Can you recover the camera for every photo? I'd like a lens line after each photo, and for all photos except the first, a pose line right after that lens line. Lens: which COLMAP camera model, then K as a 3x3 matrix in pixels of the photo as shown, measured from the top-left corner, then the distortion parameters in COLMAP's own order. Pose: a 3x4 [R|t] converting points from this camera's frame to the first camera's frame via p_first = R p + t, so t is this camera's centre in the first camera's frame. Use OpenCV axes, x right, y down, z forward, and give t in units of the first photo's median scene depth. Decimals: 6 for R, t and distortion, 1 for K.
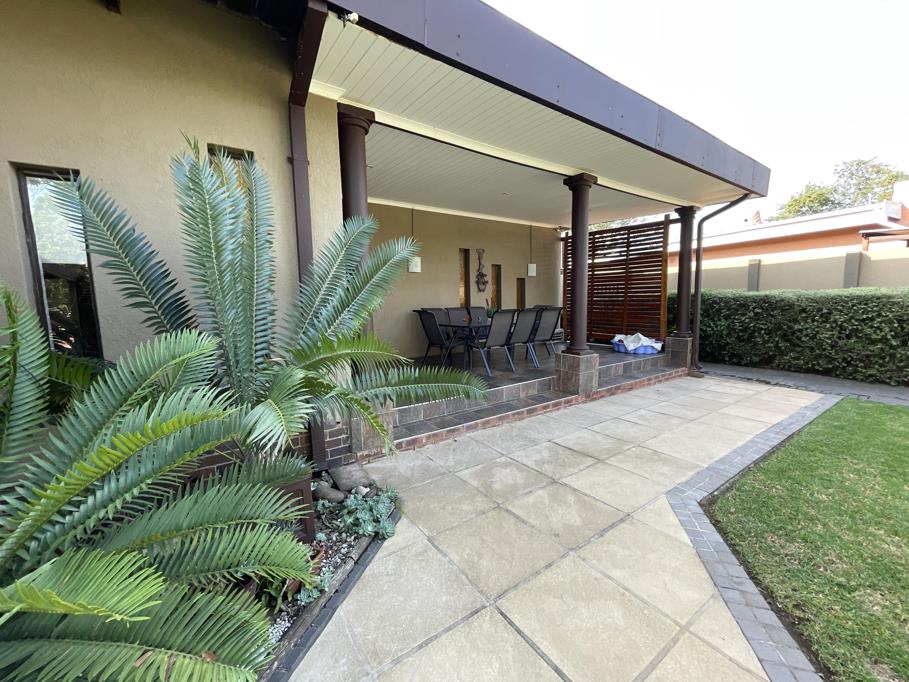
lens RADIAL K [[367.8, 0, 453.6], [0, 367.8, 340.2], [0, 0, 1]] dist [0.001776, -0.000083]
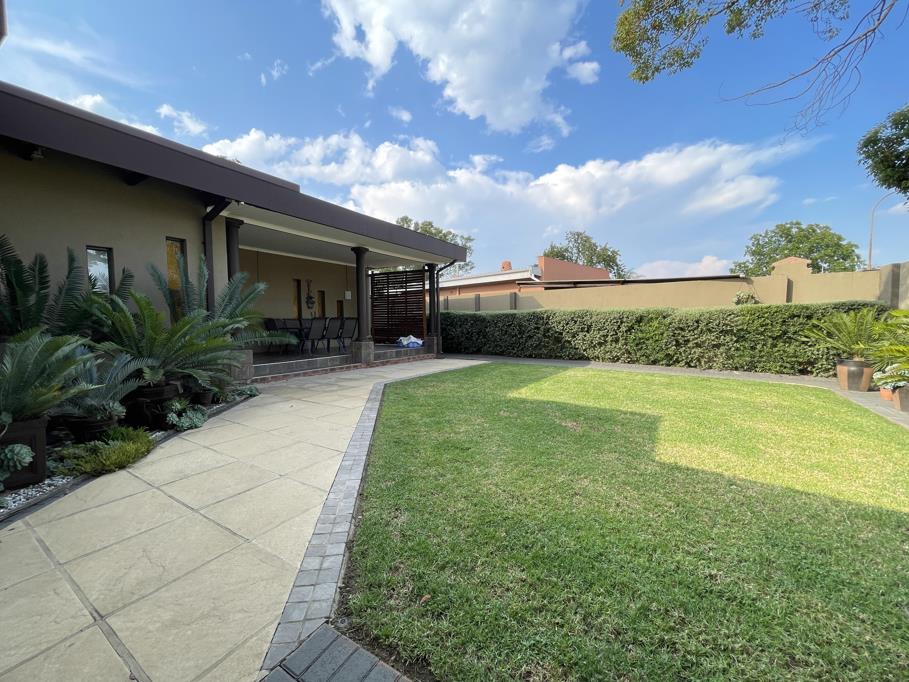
lens RADIAL K [[367.8, 0, 452.3], [0, 367.8, 337.3], [0, 0, 1]] dist [0.001776, -0.000083]
pose [[0.920045, -0.007673, 0.391737, 0.024607], [0.035618, 0.997306, -0.064118, 0.107316], [-0.390189, 0.072945, 0.917841, -0.619165]]
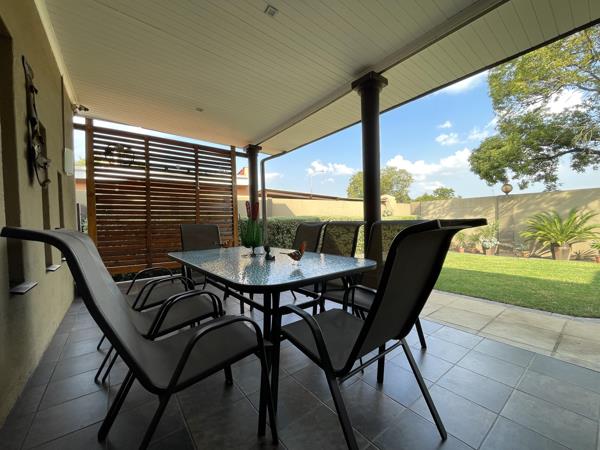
lens RADIAL K [[242.8, 0, 299.4], [0, 242.8, 228.2], [0, 0, 1]] dist [0.001776, -0.000083]
pose [[-0.048535, -0.007047, 0.998797, -0.182074], [0.129323, 0.991514, 0.013280, -0.075296], [-0.990414, 0.129812, -0.047212, 0.872348]]
